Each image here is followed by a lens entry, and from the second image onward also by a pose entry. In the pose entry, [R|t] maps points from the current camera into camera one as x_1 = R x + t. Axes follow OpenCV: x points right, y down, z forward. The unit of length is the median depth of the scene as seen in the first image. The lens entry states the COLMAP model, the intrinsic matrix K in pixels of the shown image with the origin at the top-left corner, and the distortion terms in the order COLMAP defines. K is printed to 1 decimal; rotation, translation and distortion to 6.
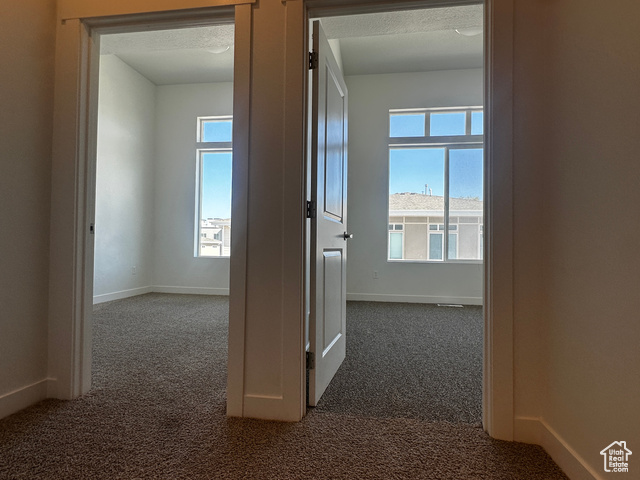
lens RADIAL K [[355.0, 0, 320.3], [0, 355.0, 240.2], [0, 0, 1]] dist [0.001281, 0.000477]
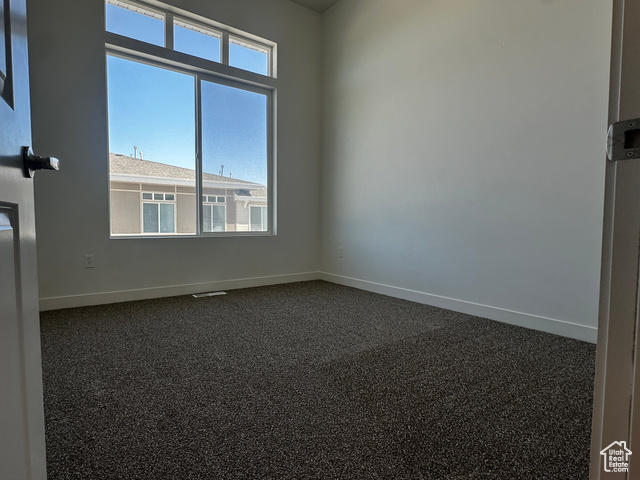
lens RADIAL K [[355.0, 0, 309.3], [0, 355.0, 242.8], [0, 0, 1]] dist [0.001281, 0.000477]
pose [[0.727887, -0.048245, 0.683998, 0.018153], [-0.009674, 0.996700, 0.080596, 0.014281], [-0.685629, -0.065281, 0.725018, 0.315600]]
